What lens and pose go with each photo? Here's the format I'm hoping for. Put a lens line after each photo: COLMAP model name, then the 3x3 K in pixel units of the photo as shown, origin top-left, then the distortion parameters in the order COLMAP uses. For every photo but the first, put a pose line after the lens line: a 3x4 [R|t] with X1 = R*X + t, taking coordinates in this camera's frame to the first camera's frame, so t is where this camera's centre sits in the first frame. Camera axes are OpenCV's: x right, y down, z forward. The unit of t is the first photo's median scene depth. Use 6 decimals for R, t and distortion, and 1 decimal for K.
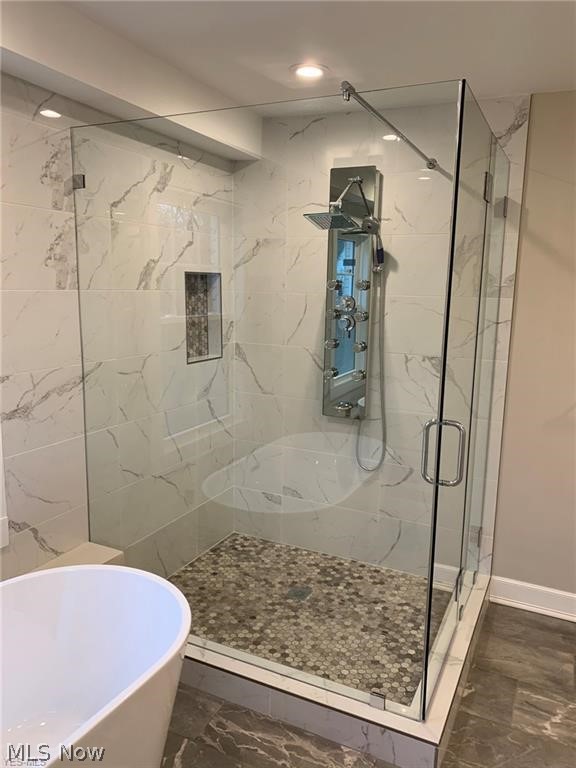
lens RADIAL K [[578.2, 0, 288.0], [0, 578.2, 384.0], [0, 0, 1]] dist [0.032194, -0.093734]
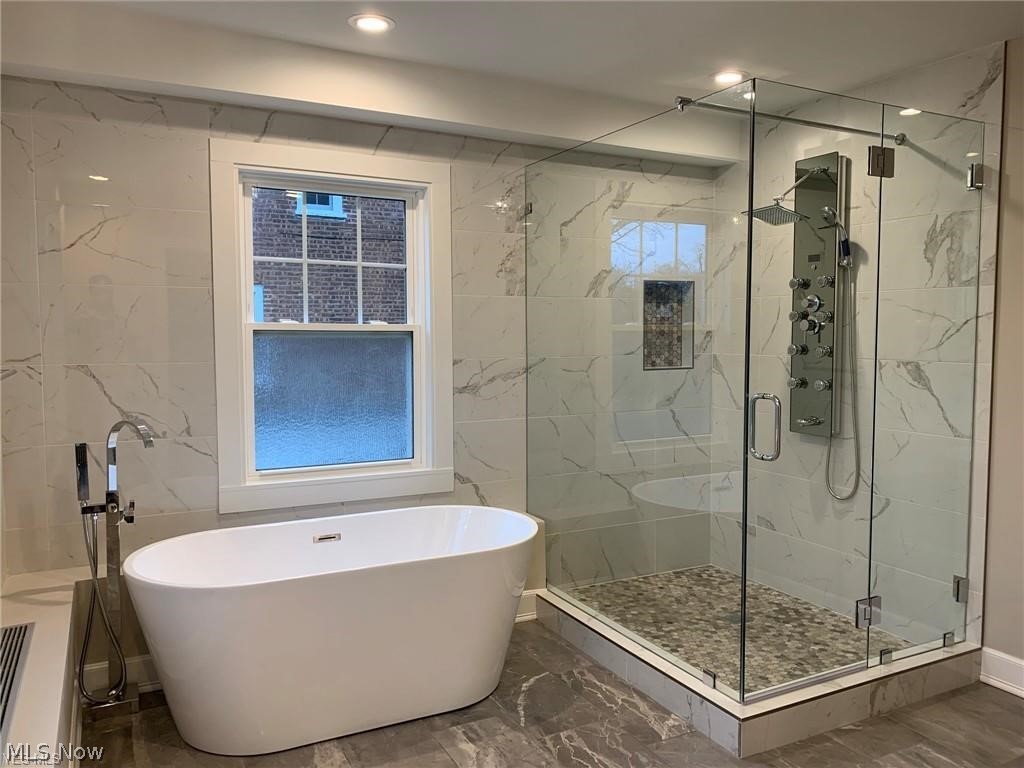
lens RADIAL K [[785.7, 0, 512.0], [0, 785.7, 384.0], [0, 0, 1]] dist [0.085022, -0.120640]
pose [[0.805446, 0.016905, -0.592428, 0.491458], [-0.080213, 0.993505, -0.080706, 0.128652], [0.587216, 0.112525, 0.801571, -0.261493]]
